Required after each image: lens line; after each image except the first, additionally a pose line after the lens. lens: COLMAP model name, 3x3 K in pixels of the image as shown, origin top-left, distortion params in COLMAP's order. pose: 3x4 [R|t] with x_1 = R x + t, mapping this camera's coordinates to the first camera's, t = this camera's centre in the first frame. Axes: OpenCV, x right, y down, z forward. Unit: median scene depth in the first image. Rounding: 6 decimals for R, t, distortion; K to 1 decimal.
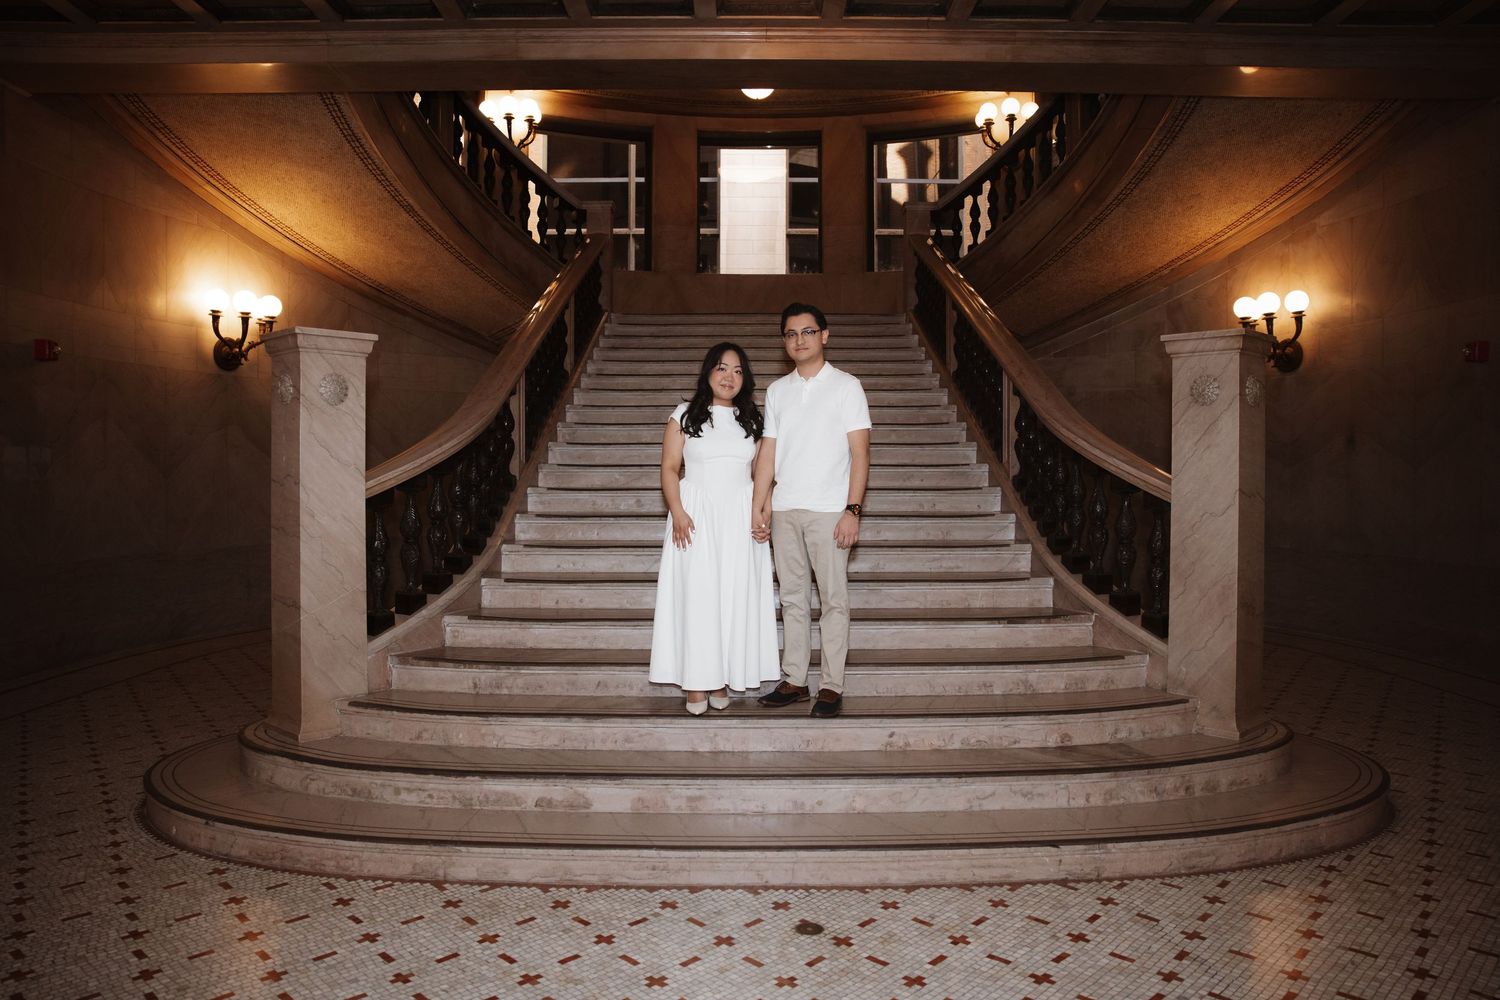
lens RADIAL K [[986.4, 0, 684.3], [0, 986.4, 495.4], [0, 0, 1]] dist [-0.089595, 0.052138]
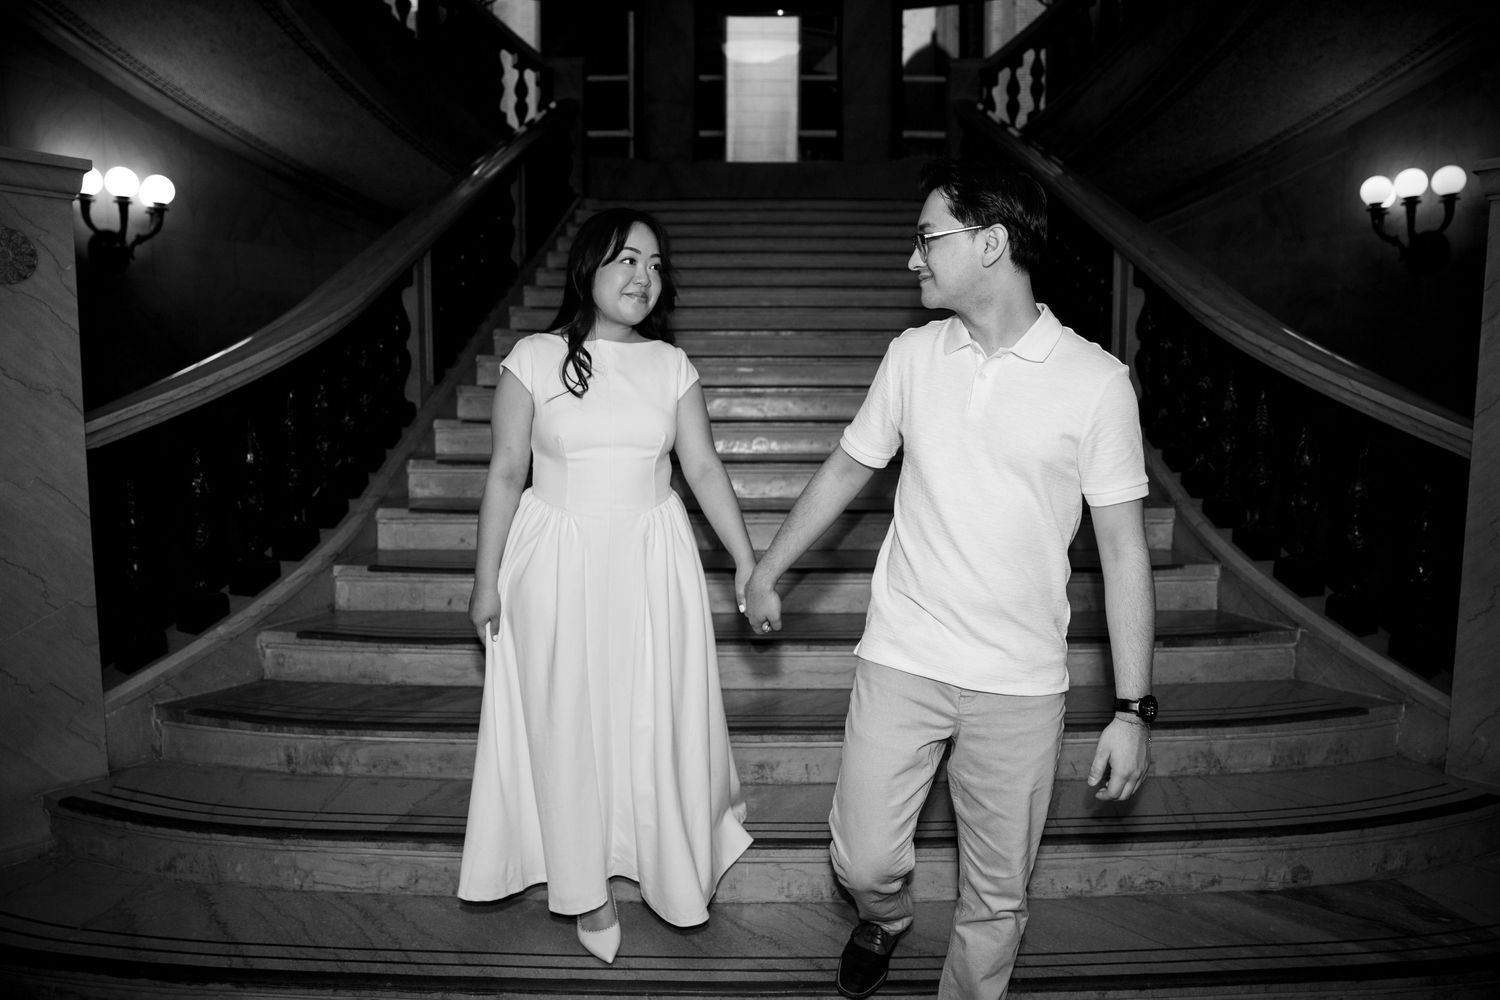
lens RADIAL K [[986.4, 0, 684.3], [0, 986.4, 495.4], [0, 0, 1]] dist [-0.089595, 0.052138]
pose [[0.999972, 0.000413, -0.007424, 0.032695], [0.000189, 0.996728, 0.080835, -0.014872], [0.007433, -0.080834, 0.996700, 0.419673]]
